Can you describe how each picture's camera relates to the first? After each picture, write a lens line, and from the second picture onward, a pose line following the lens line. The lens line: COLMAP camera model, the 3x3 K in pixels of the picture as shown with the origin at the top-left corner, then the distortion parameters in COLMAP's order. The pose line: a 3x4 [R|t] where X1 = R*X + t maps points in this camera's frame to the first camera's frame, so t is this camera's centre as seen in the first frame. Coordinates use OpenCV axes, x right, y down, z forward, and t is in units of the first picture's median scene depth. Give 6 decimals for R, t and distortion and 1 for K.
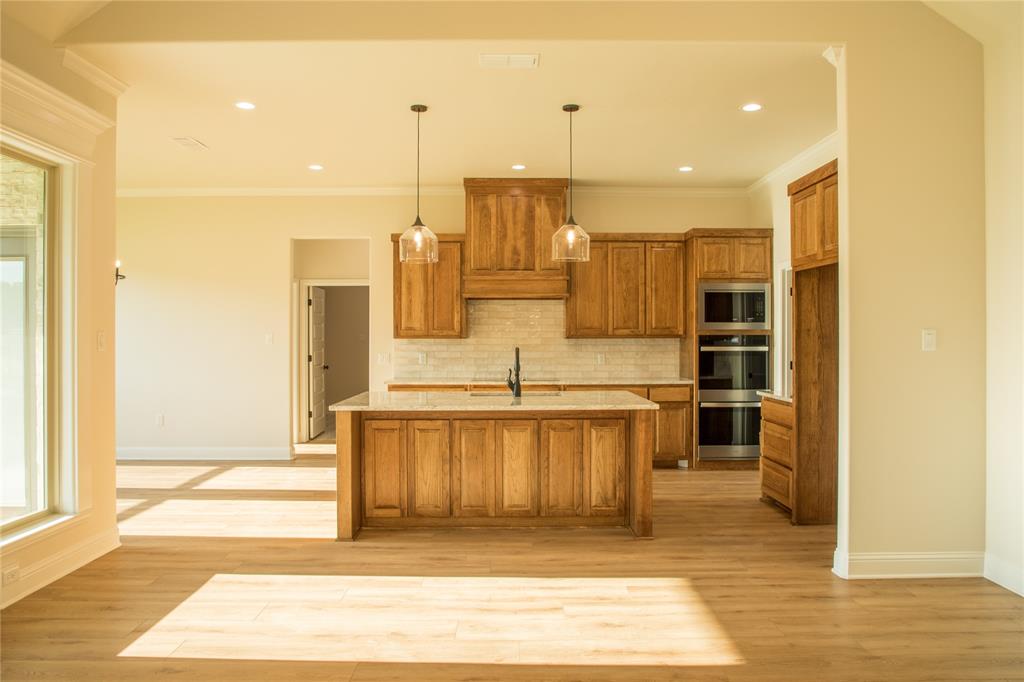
lens RADIAL K [[718.4, 0, 512.0], [0, 718.4, 341.0], [0, 0, 1]] dist [-0.080748, 0.056854]
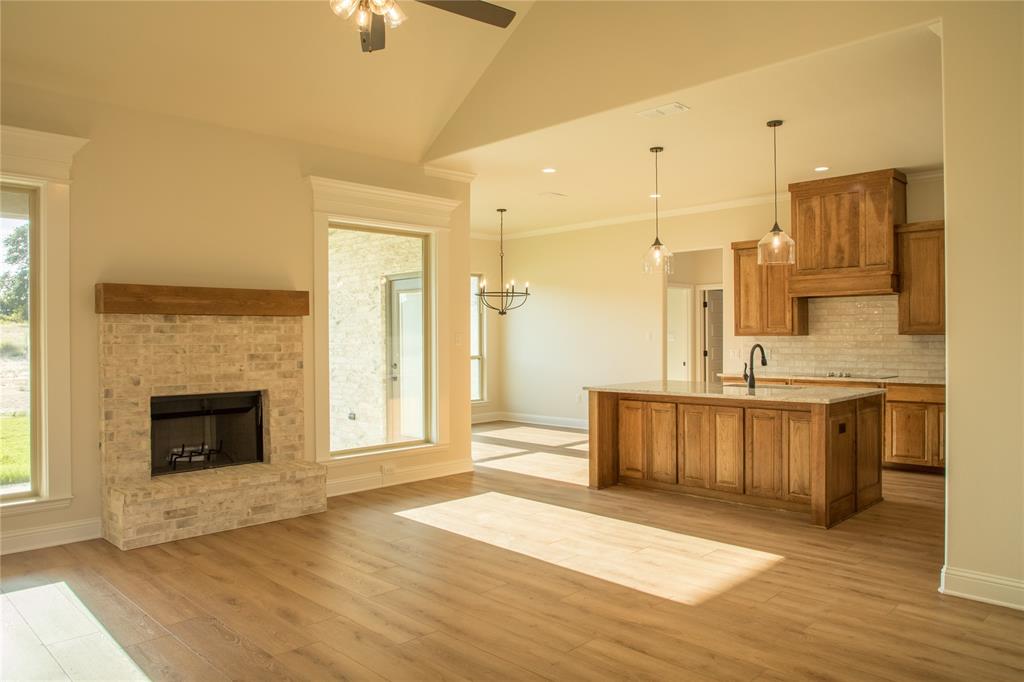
lens RADIAL K [[718.4, 0, 512.0], [0, 718.4, 341.0], [0, 0, 1]] dist [-0.080748, 0.056854]
pose [[0.699800, -0.000692, -0.714338, 0.575311], [0.004148, 0.999987, 0.003095, -0.000731], [0.714327, -0.005129, 0.699794, -0.042183]]
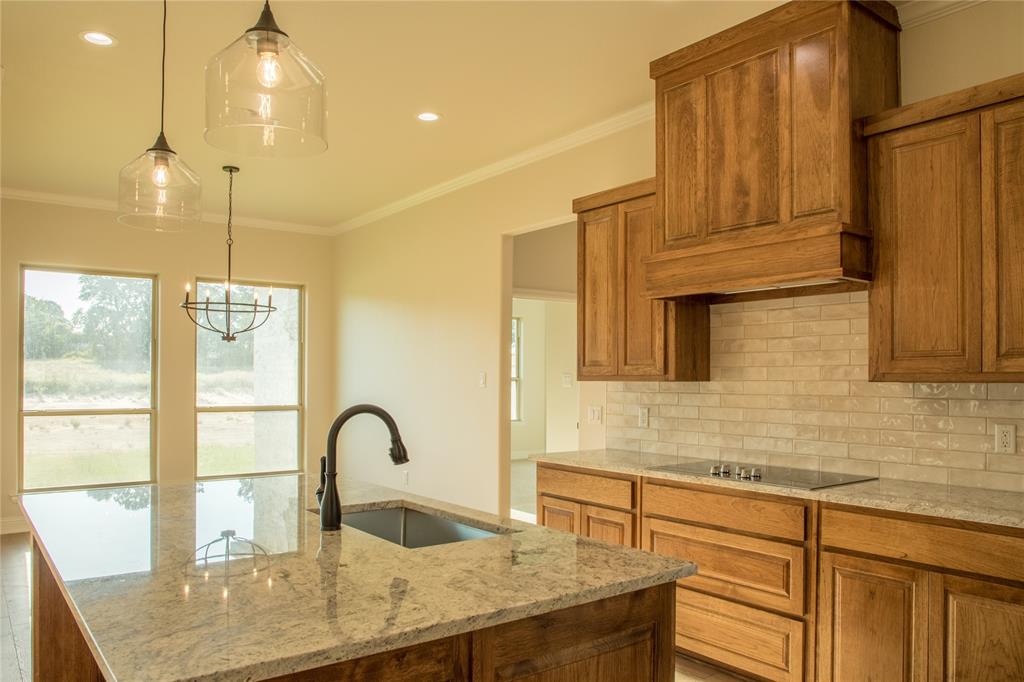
lens RADIAL K [[742.0, 0, 516.2], [0, 742.0, 375.2], [0, 0, 1]] dist [-0.082253, 0.058128]
pose [[0.600107, -0.001759, -0.799918, 0.418494], [-0.006408, 0.999955, -0.007006, -0.005033], [0.799894, 0.009330, 0.600069, 0.897032]]
